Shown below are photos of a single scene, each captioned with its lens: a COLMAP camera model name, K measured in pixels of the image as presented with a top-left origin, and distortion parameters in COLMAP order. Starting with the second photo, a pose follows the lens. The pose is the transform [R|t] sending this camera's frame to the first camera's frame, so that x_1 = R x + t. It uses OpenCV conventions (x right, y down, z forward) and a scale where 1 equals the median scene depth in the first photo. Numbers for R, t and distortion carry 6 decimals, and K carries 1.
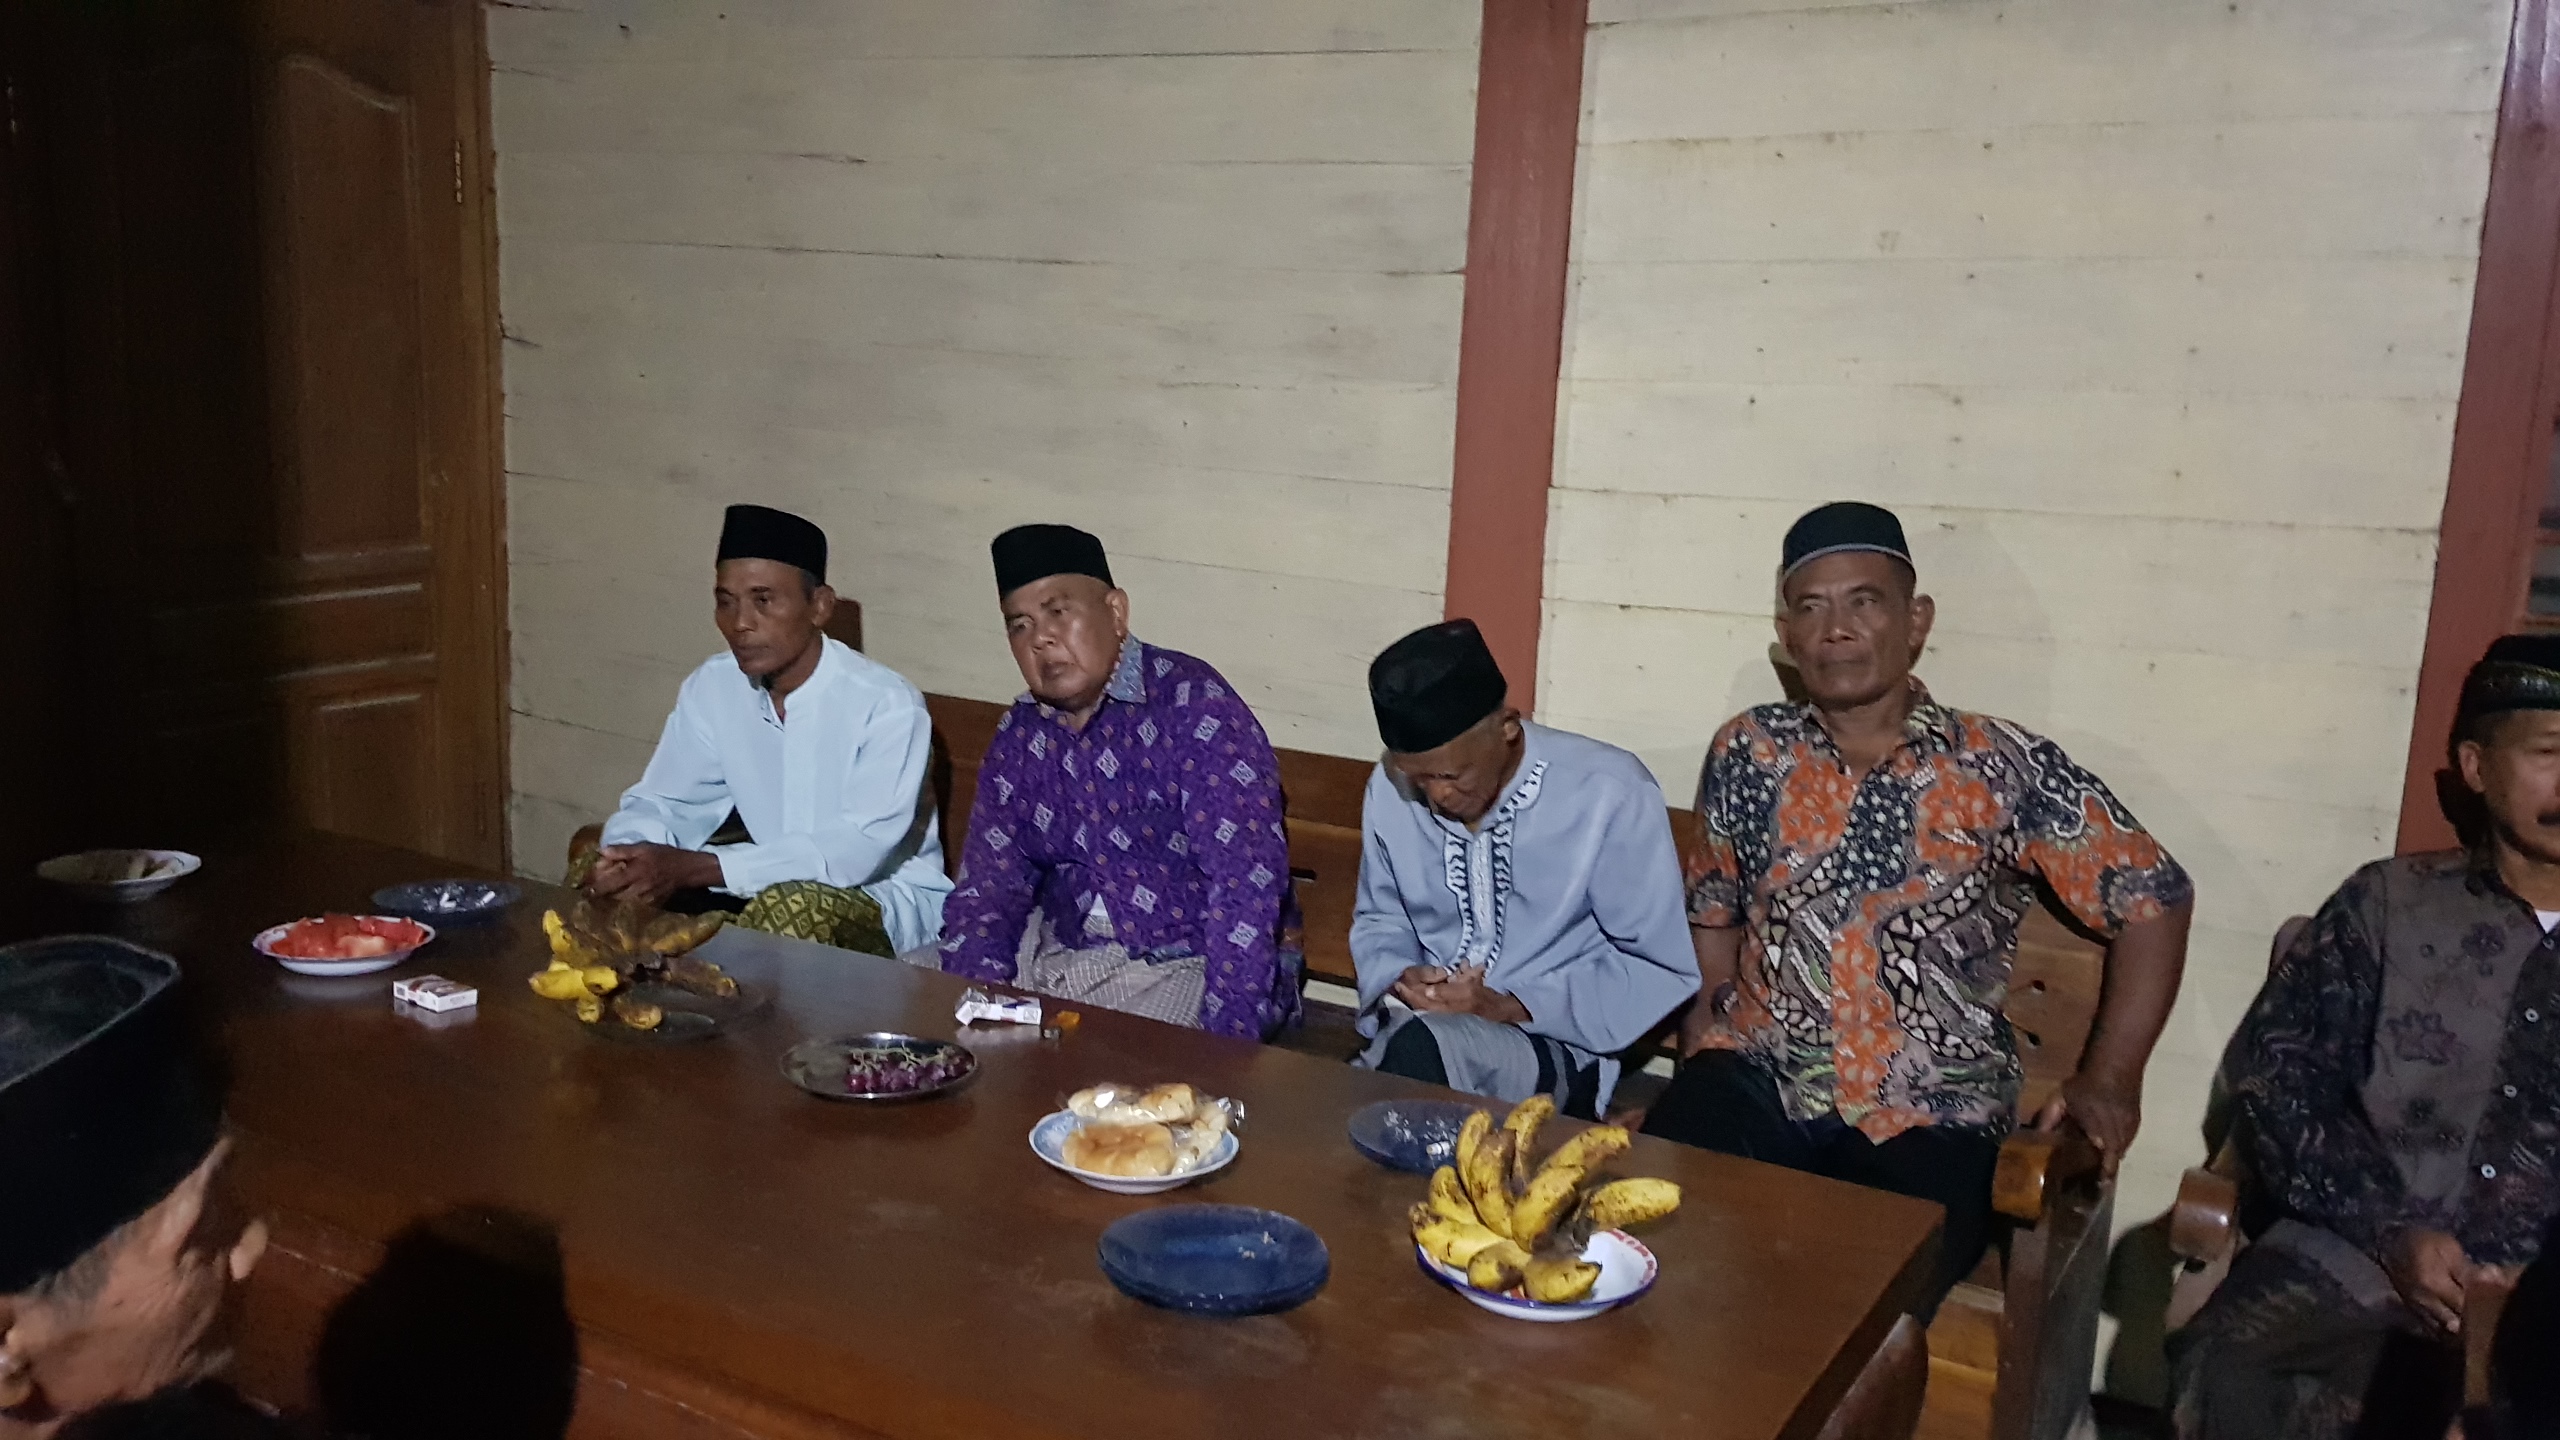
lens RADIAL K [[1915.6, 0, 1280.0], [0, 1915.6, 720.0], [0, 0, 1]] dist [-0.004640, -0.086968]
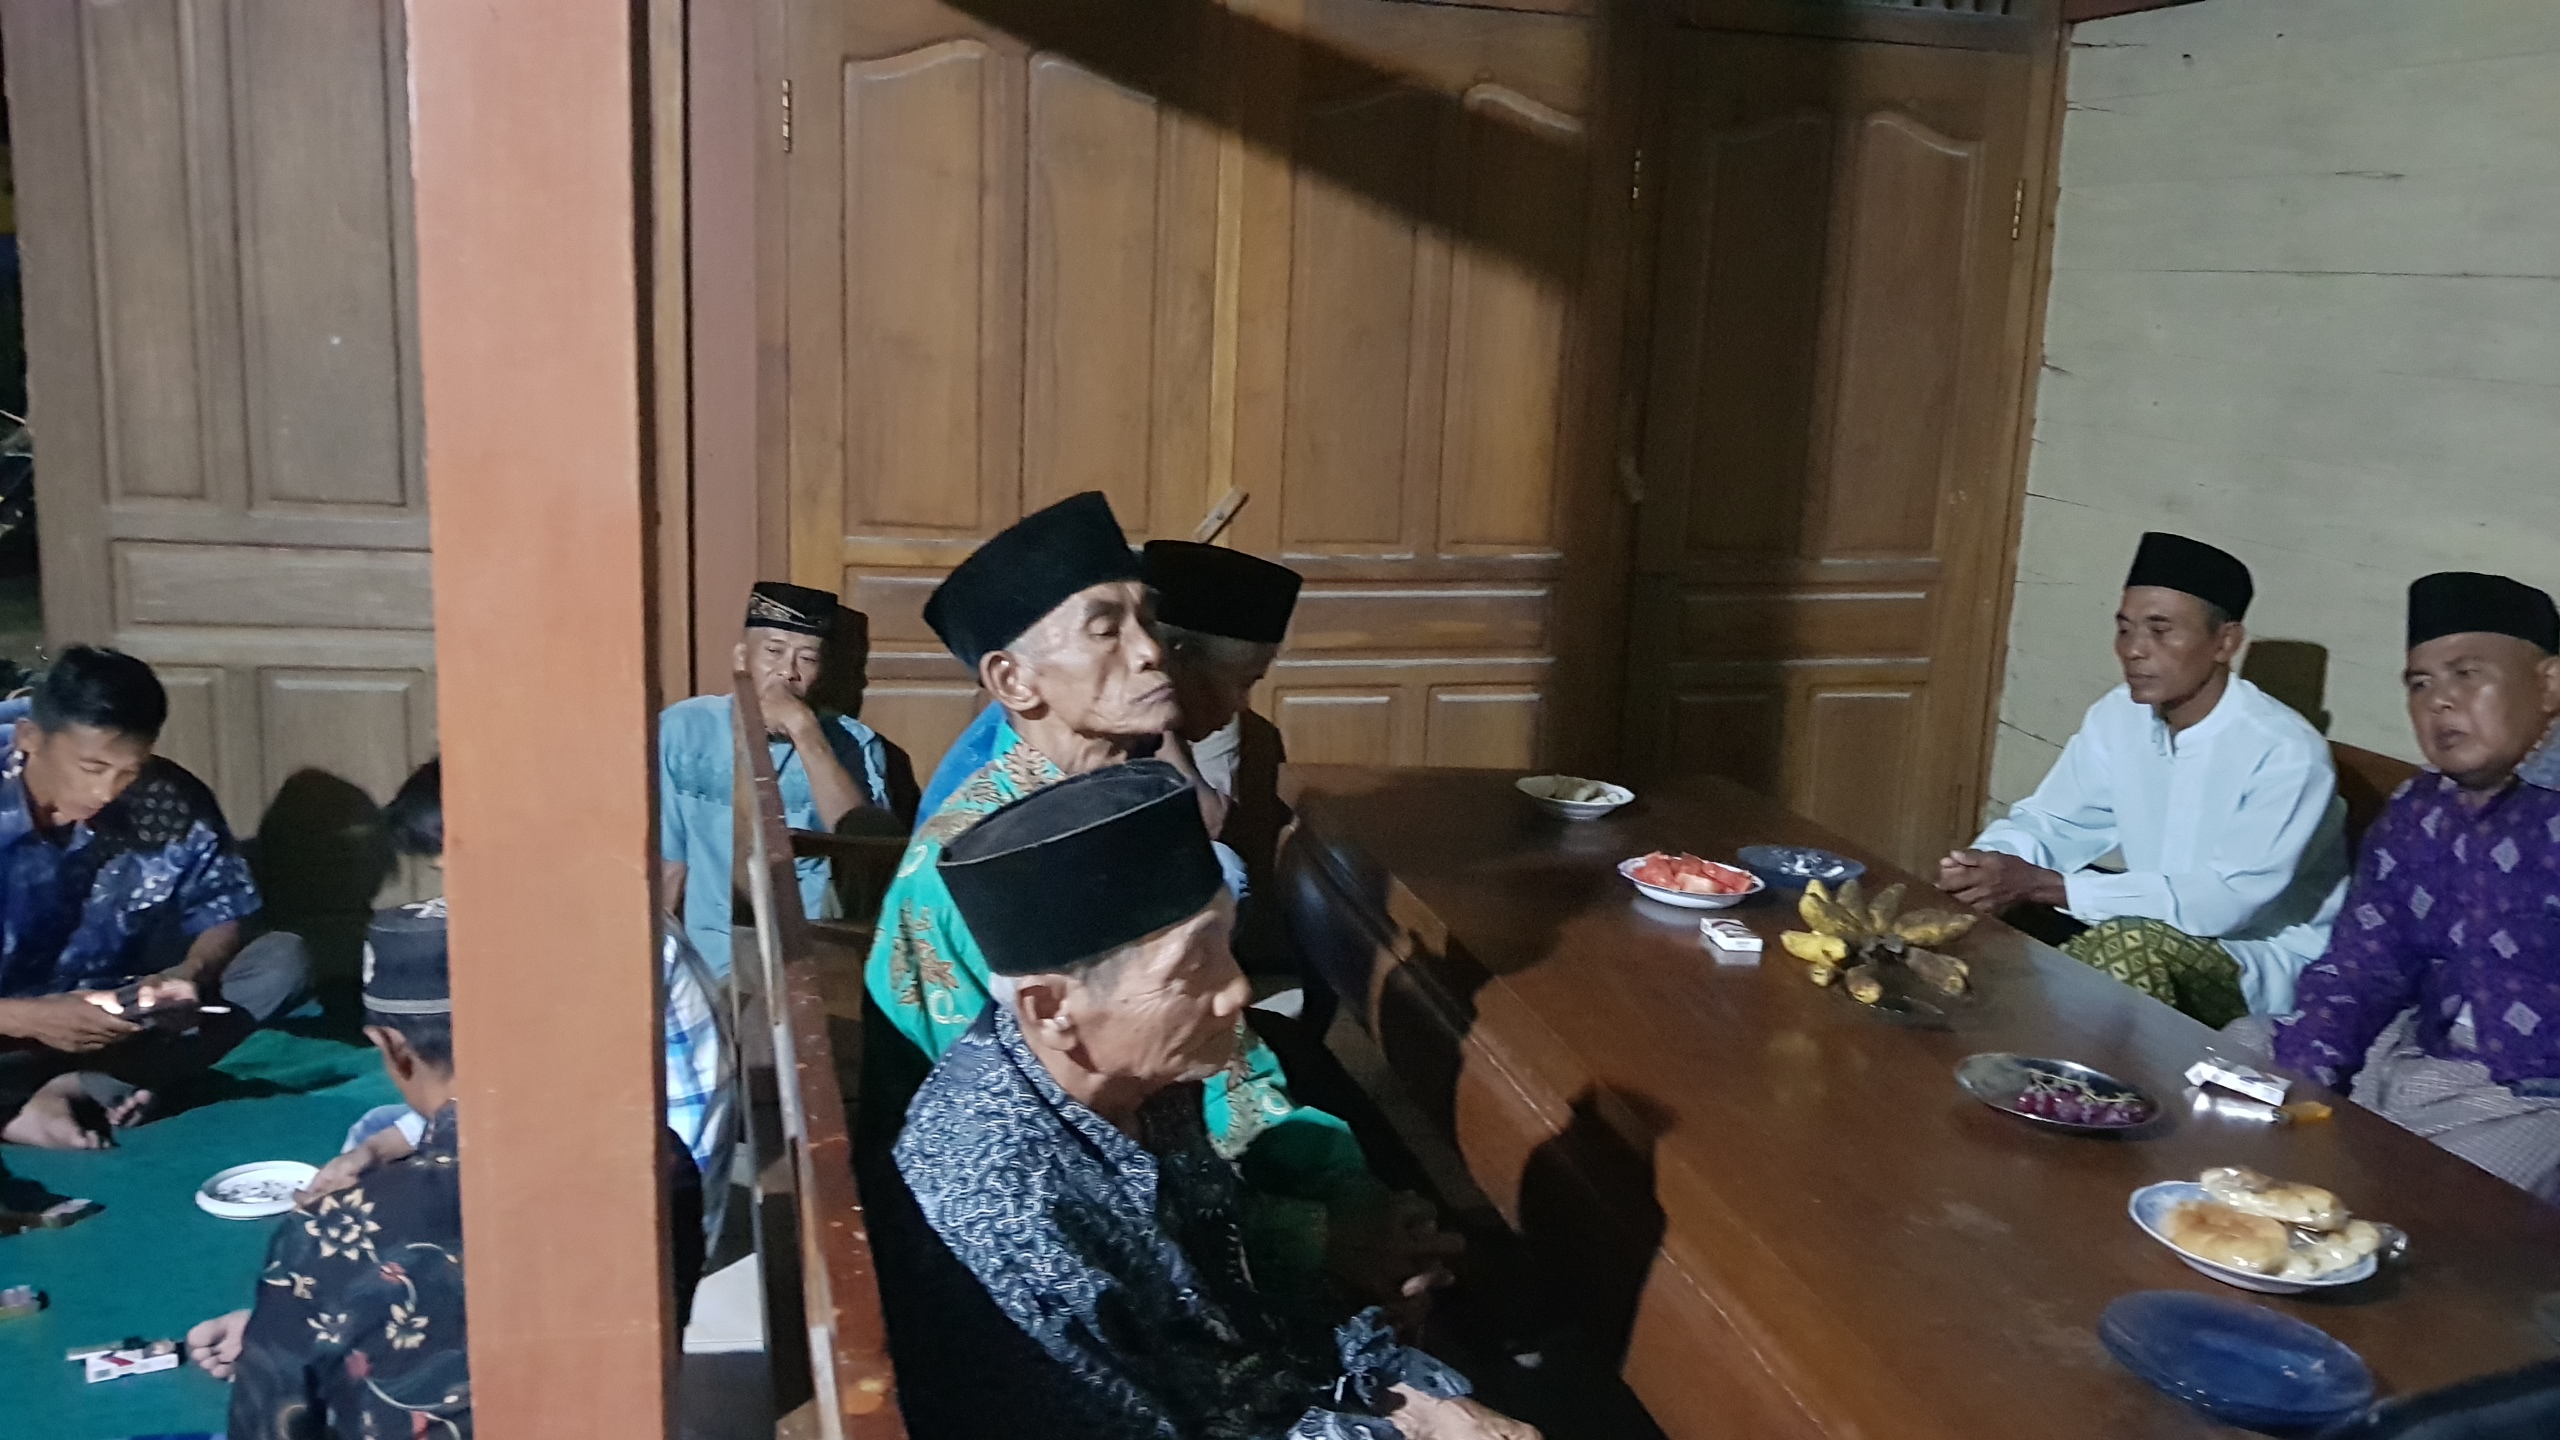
lens RADIAL K [[1969.7, 0, 1280.0], [0, 1969.7, 720.0], [0, 0, 1]] dist [-0.007590, -0.159006]
pose [[0.616364, 0.121529, -0.778027, 0.234259], [-0.136850, 0.989516, 0.046149, -0.001526], [0.775479, 0.078028, 0.626533, 0.028308]]
